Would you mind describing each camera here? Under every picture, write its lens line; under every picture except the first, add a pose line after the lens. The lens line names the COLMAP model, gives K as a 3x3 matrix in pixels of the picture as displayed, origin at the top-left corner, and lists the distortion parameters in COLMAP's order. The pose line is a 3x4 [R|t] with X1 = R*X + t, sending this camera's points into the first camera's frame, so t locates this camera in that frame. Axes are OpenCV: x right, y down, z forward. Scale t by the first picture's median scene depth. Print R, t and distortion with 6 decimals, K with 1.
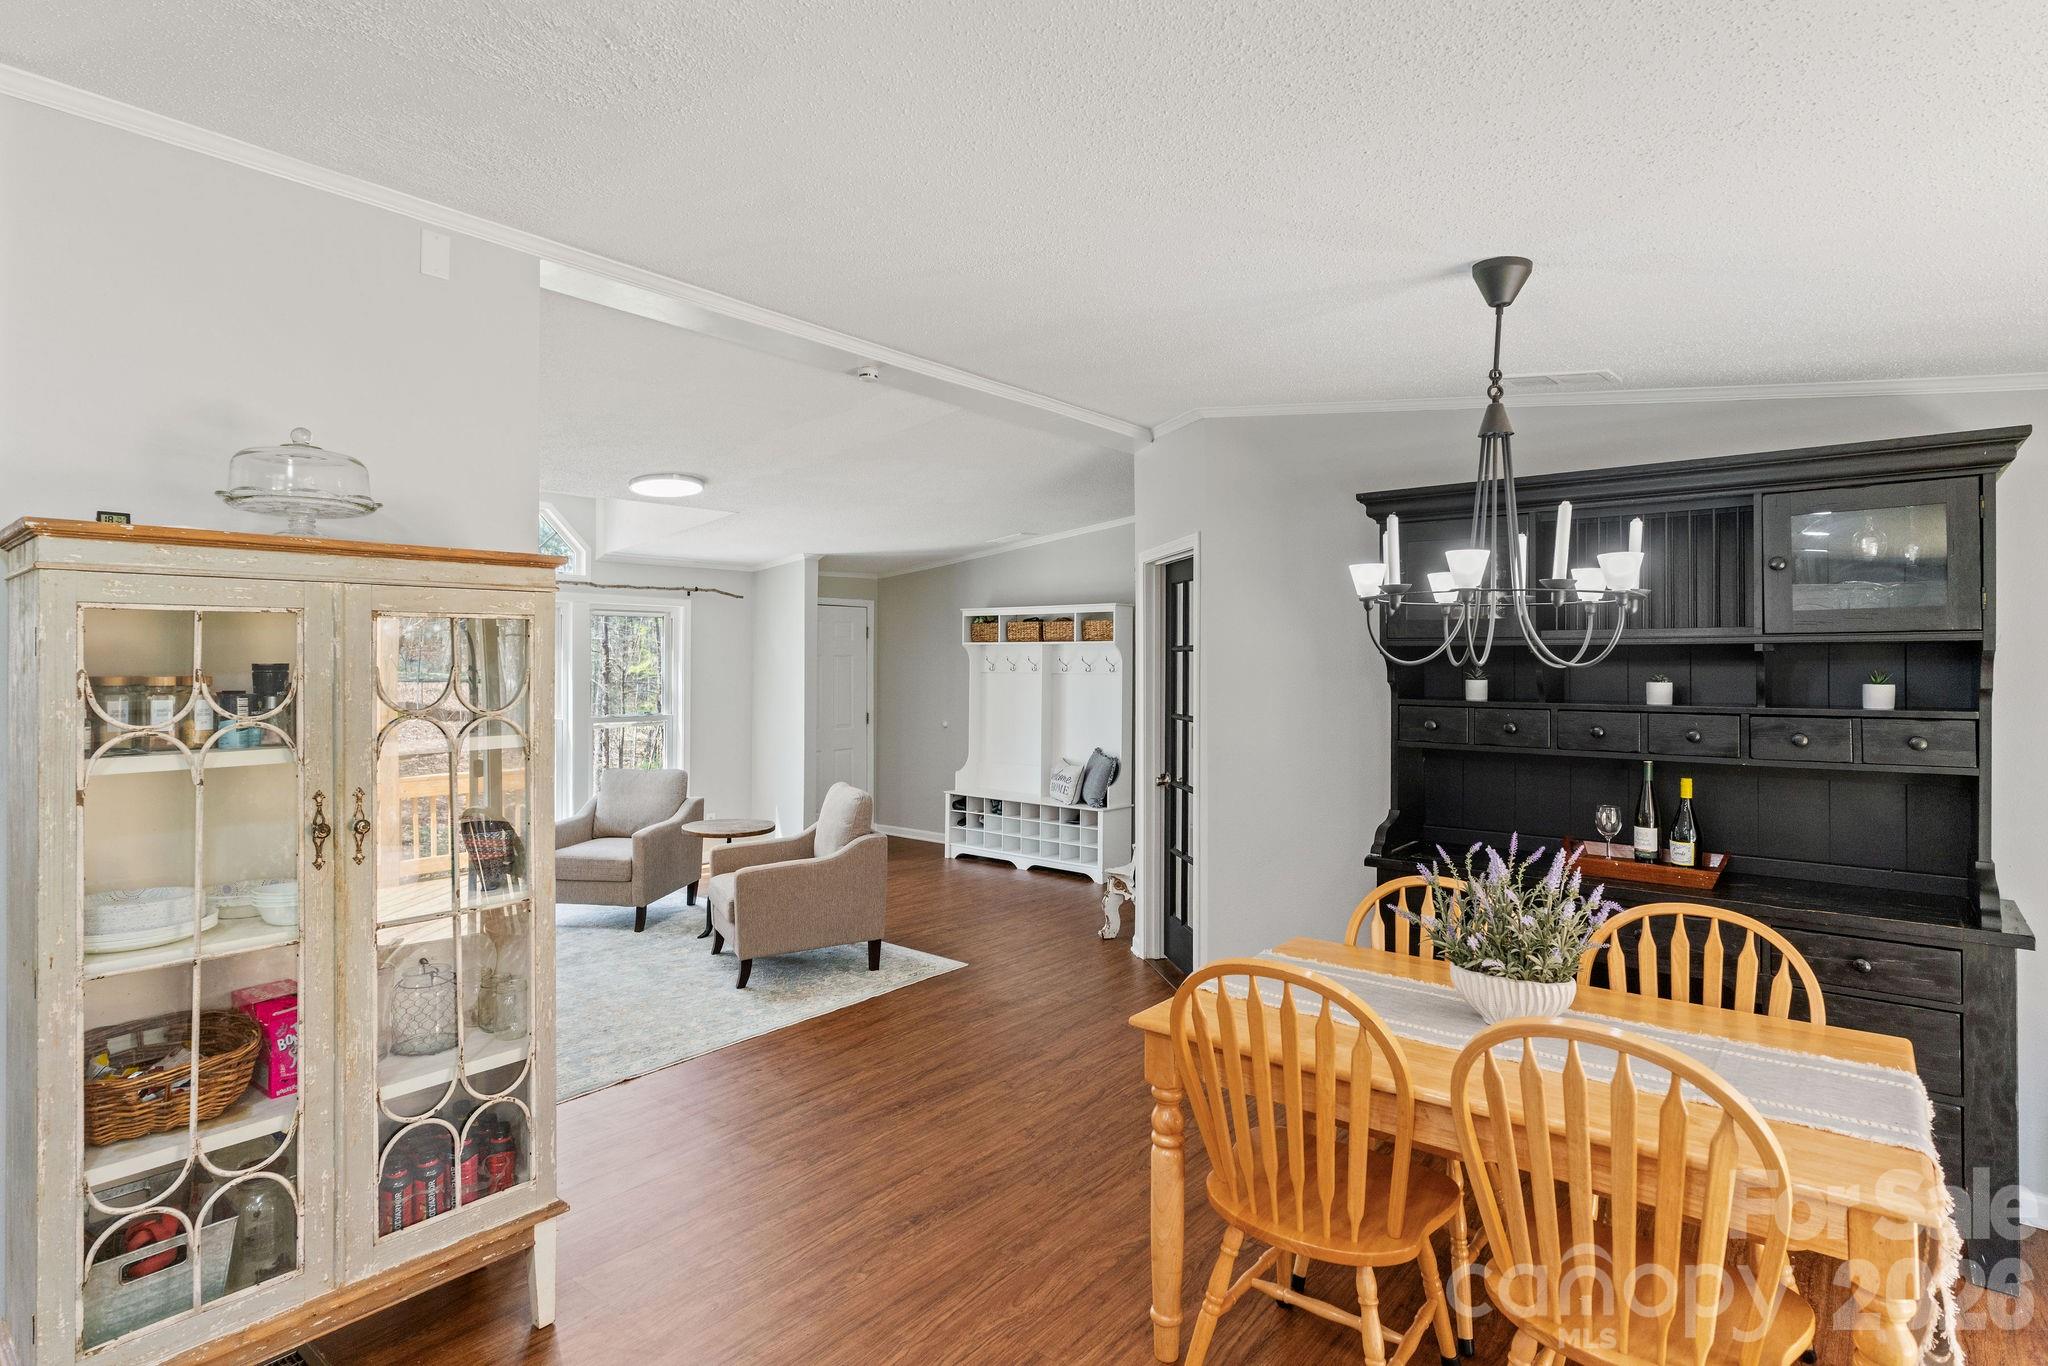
lens RADIAL K [[1025.1, 0, 1006.4], [0, 1025.1, 666.9], [0, 0, 1]] dist [0.005422, 0.002086]
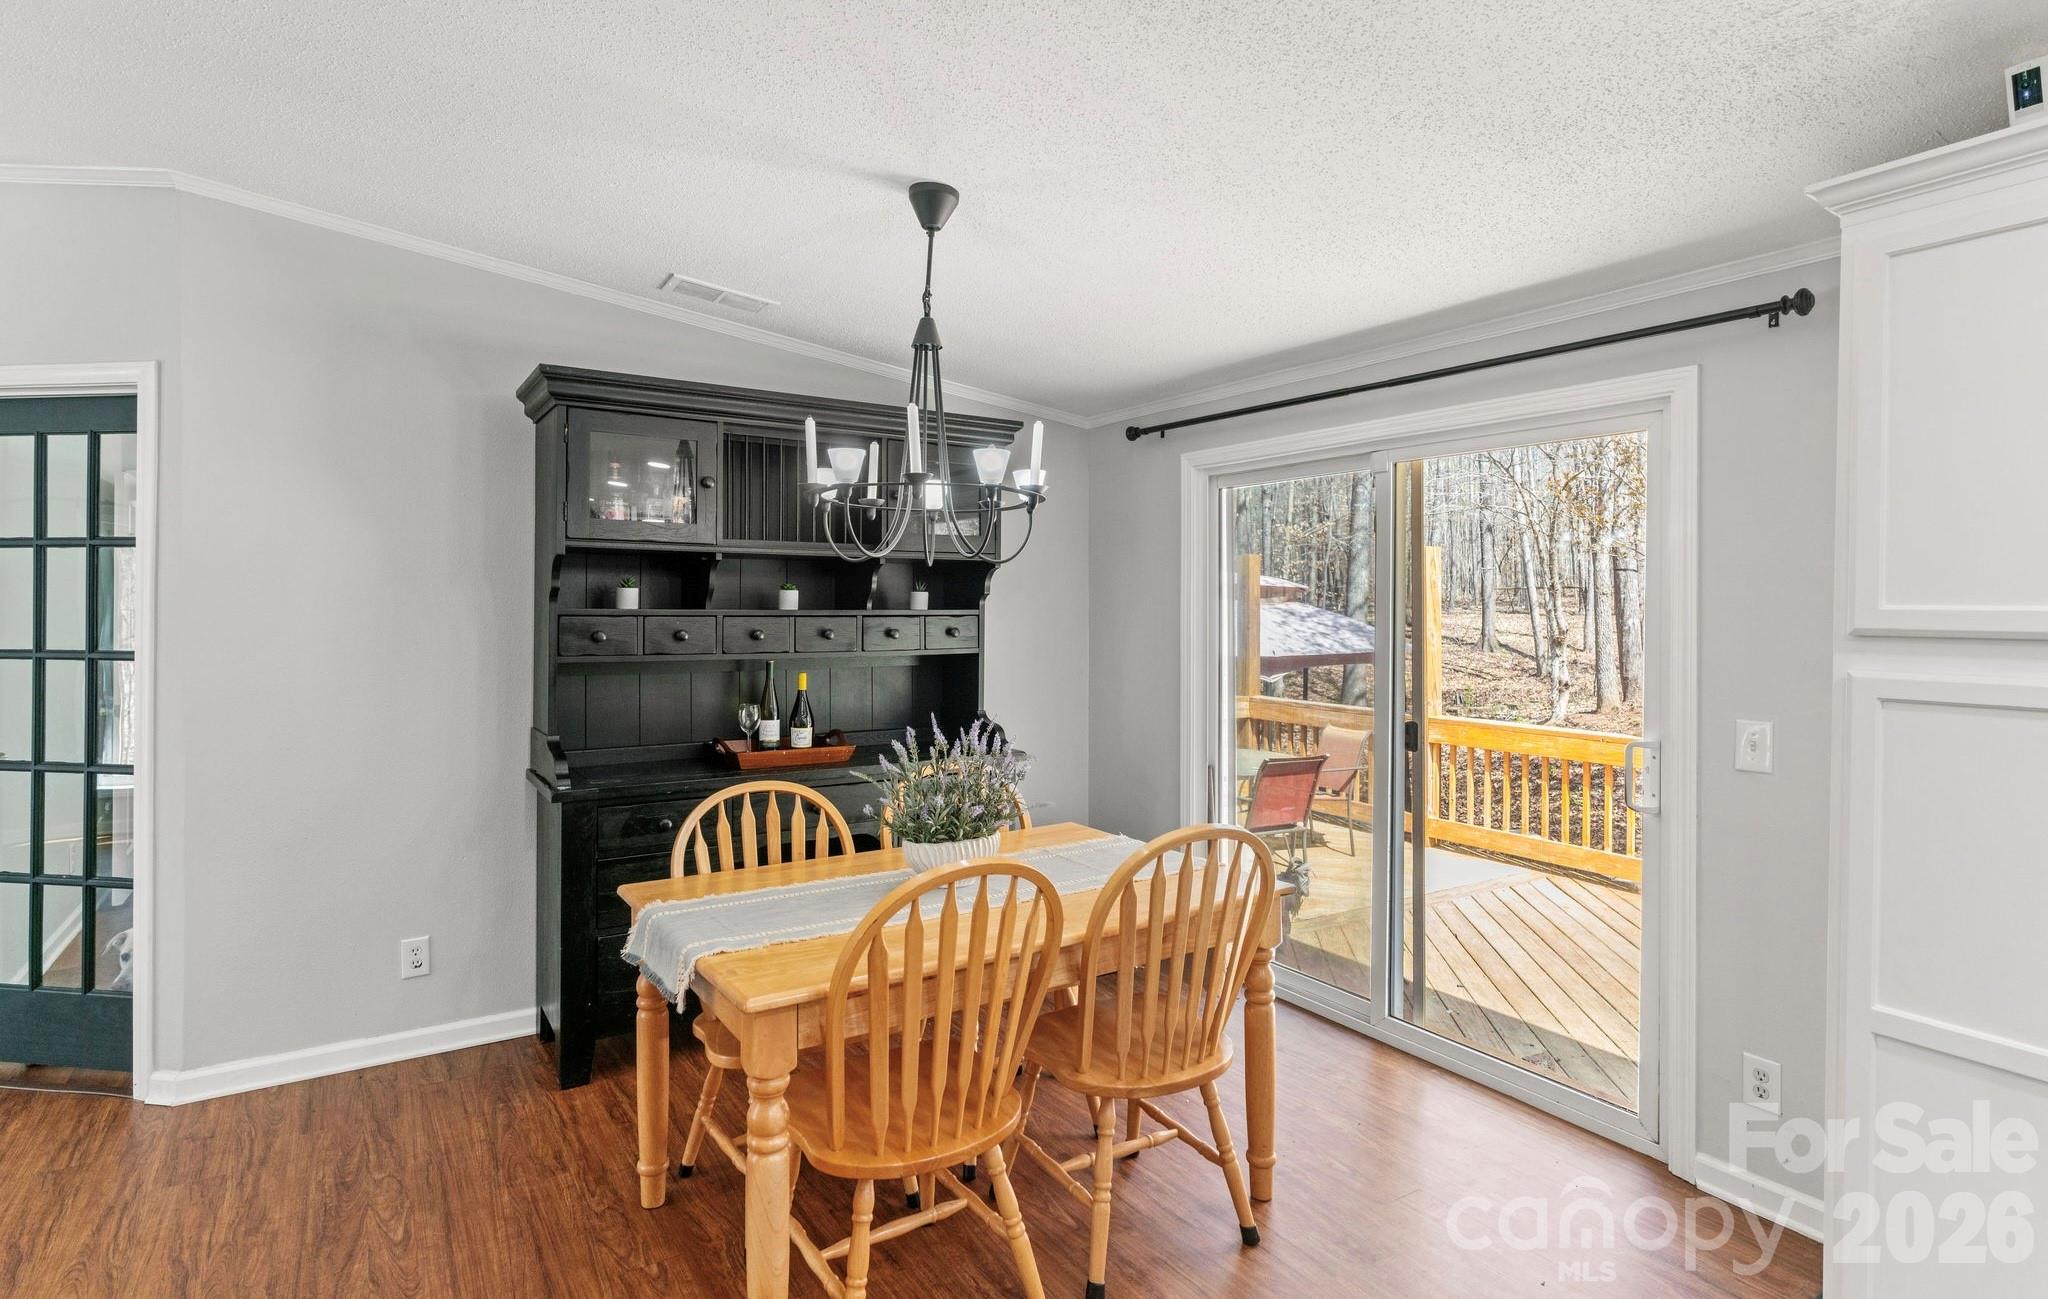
lens RADIAL K [[994.9, 0, 1024.9], [0, 994.9, 635.3], [0, 0, 1]] dist [-0.019210, -0.000317]
pose [[0.330286, -0.028205, 0.943459, -0.317443], [-0.002394, 0.999525, 0.030719, 0.028491], [-0.943878, -0.012405, 0.330062, 0.365096]]
